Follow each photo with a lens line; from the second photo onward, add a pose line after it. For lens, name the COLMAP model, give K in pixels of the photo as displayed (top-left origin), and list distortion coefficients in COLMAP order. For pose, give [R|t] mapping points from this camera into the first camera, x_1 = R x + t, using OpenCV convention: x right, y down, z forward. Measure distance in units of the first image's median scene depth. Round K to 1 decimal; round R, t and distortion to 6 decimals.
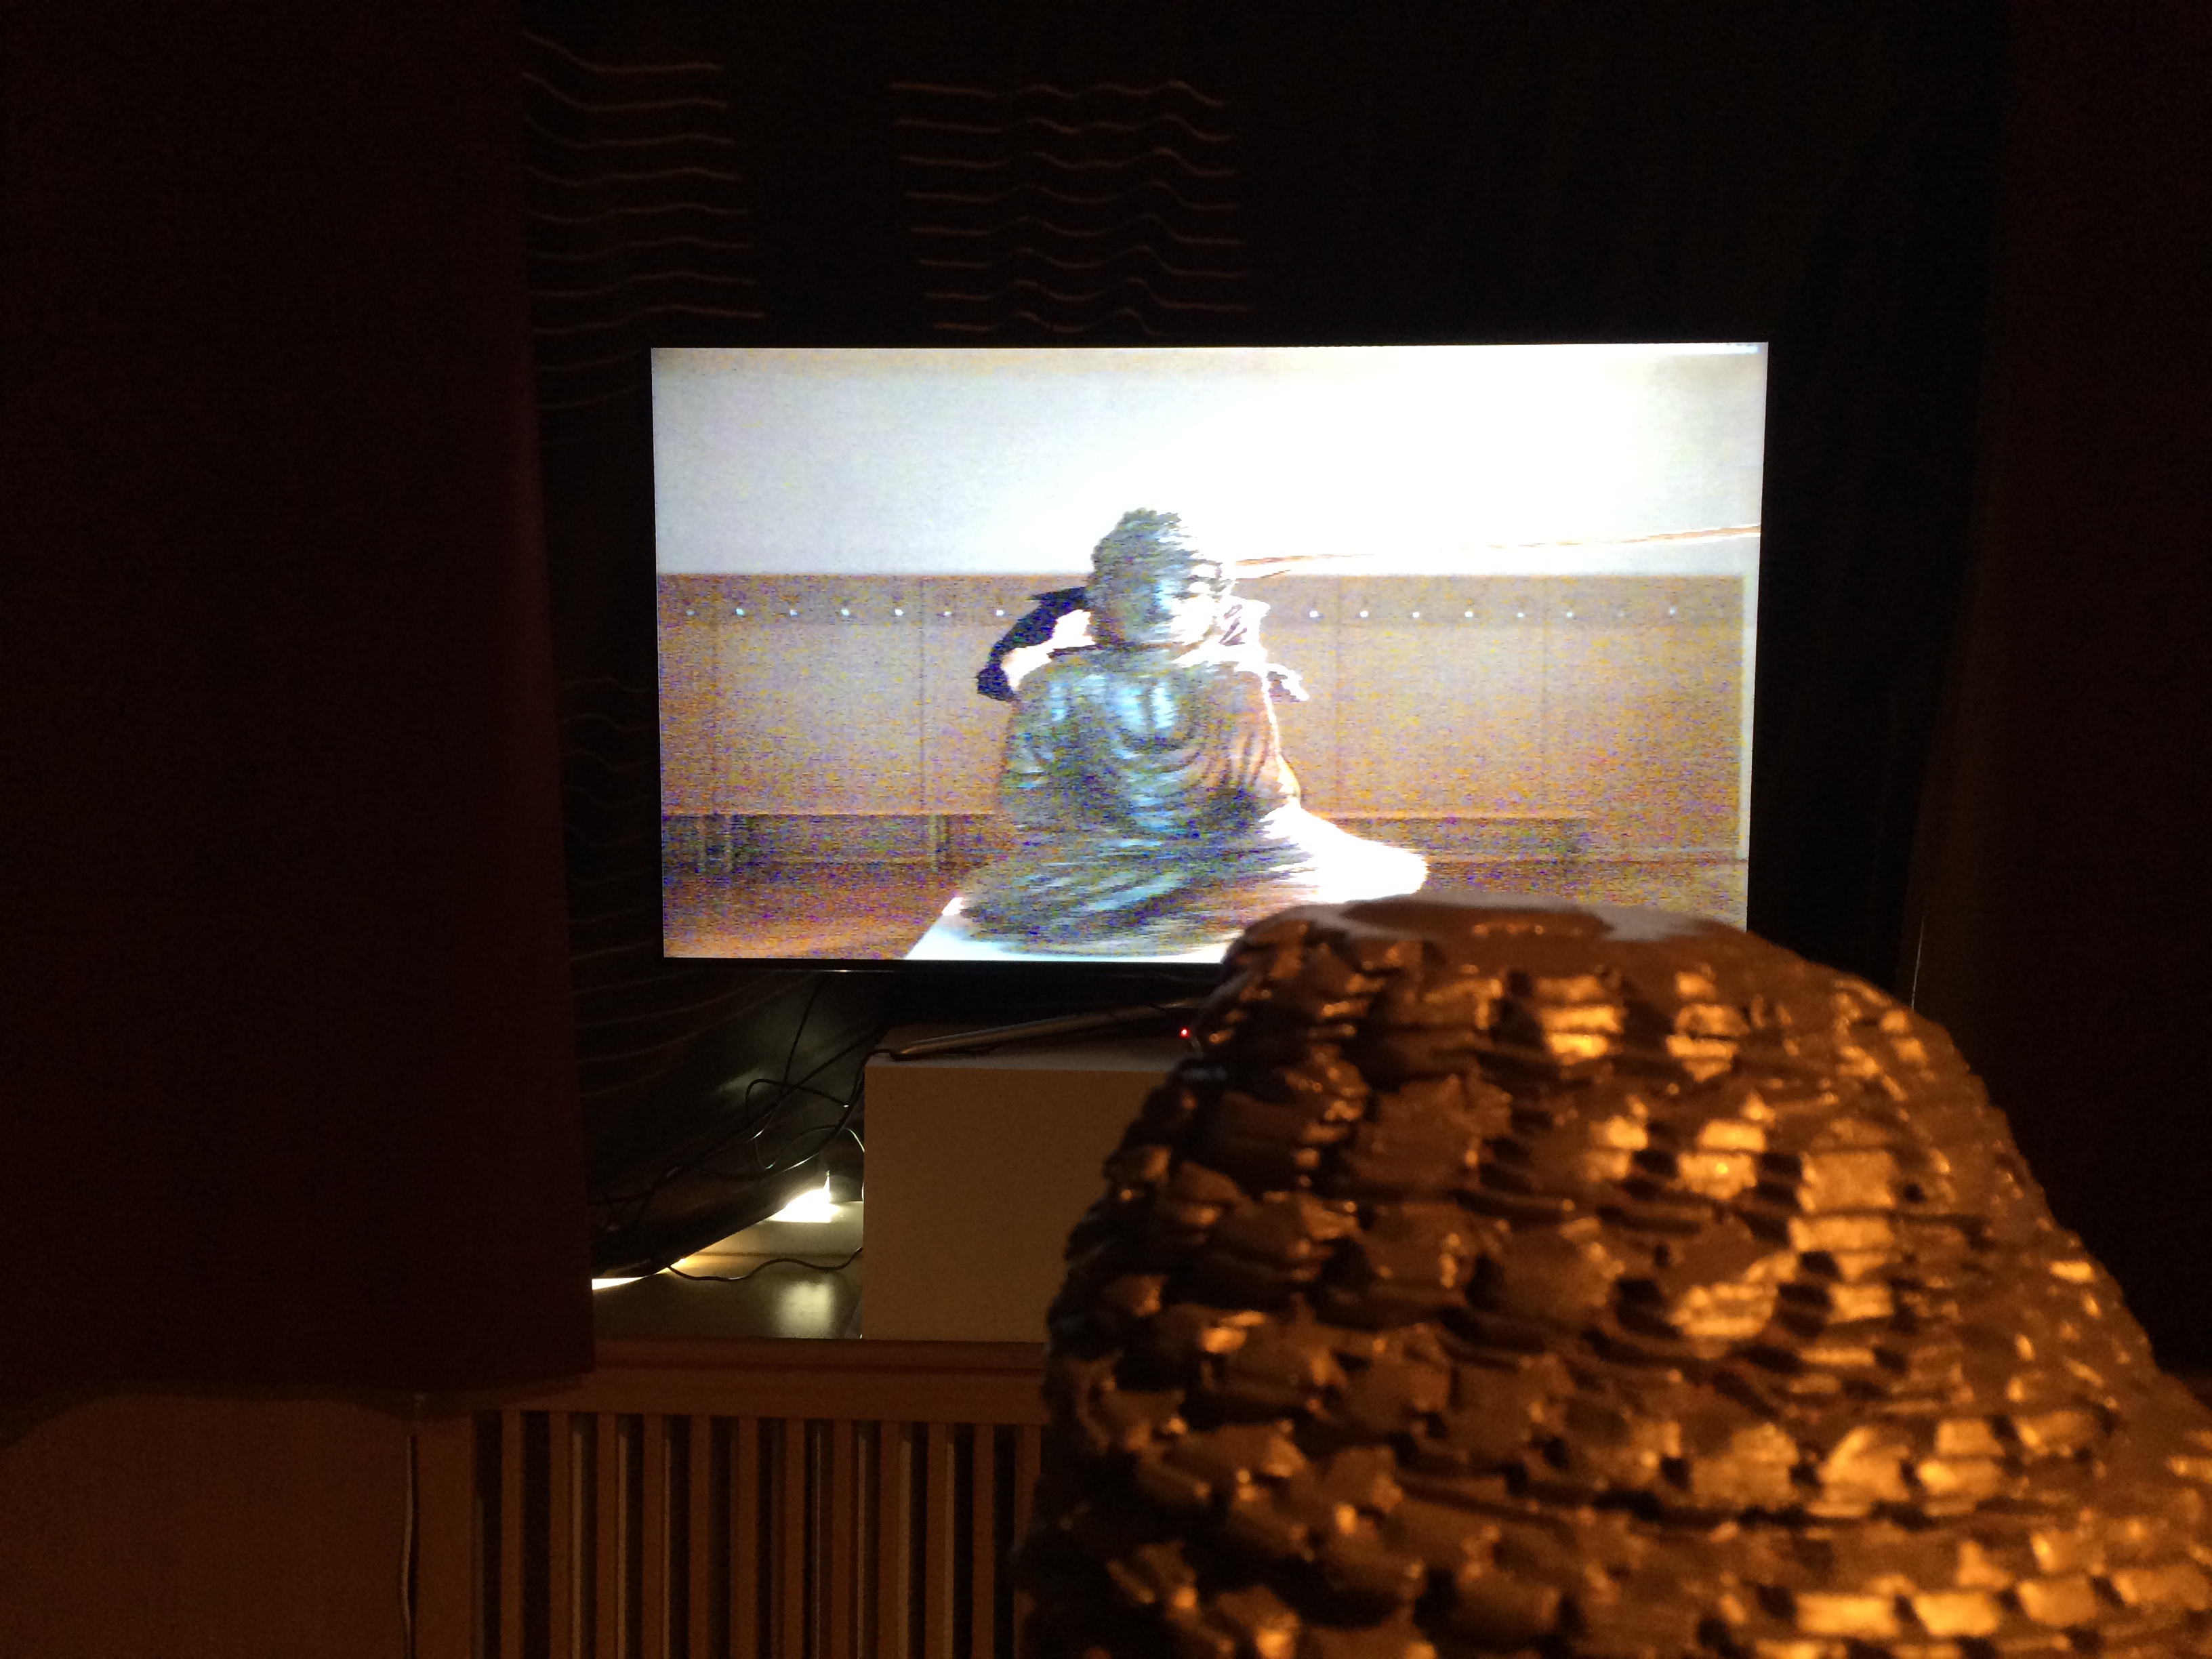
lens RADIAL K [[1868.0, 0, 1145.9], [0, 1868.0, 836.7], [0, 0, 1]] dist [0.035941, -0.004579]
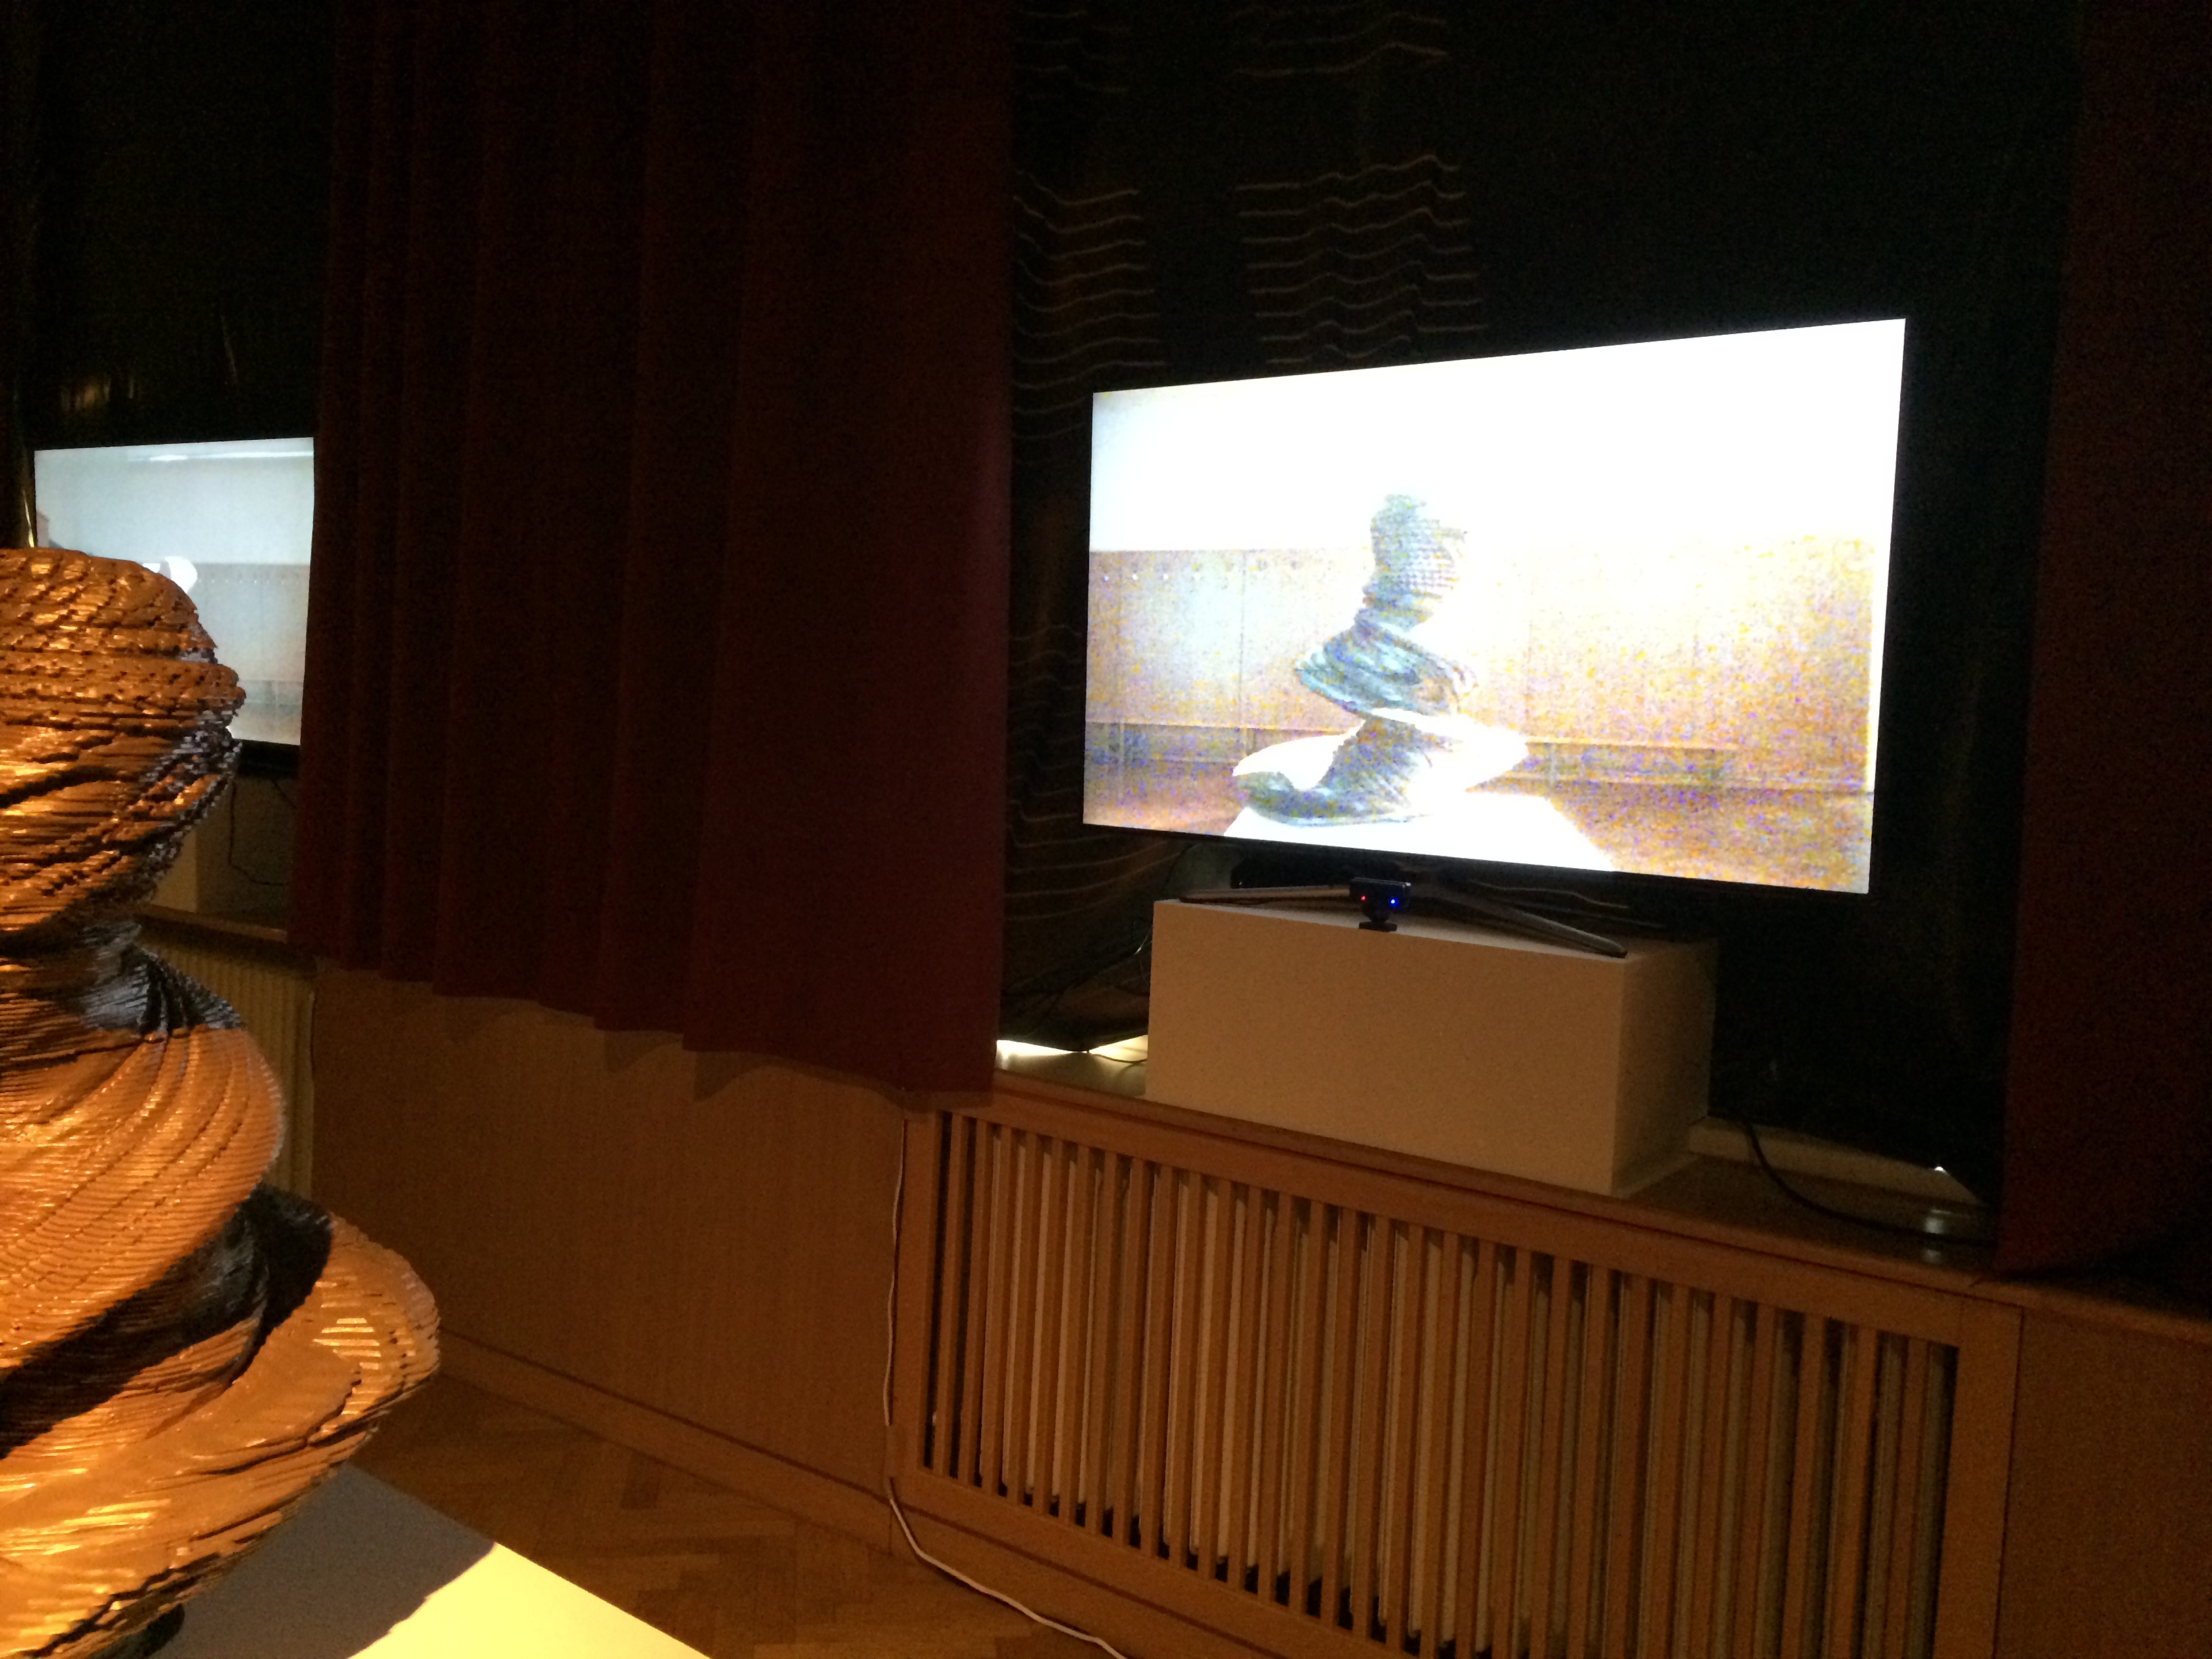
lens RADIAL K [[1976.2, 0, 1101.8], [0, 1976.2, 831.6], [0, 0, 1]] dist [0.107965, -0.149536]
pose [[0.804481, 0.066445, -0.590250, 0.658321], [-0.076894, 0.997012, 0.007431, 0.061172], [0.588980, 0.039409, 0.807186, -0.203658]]
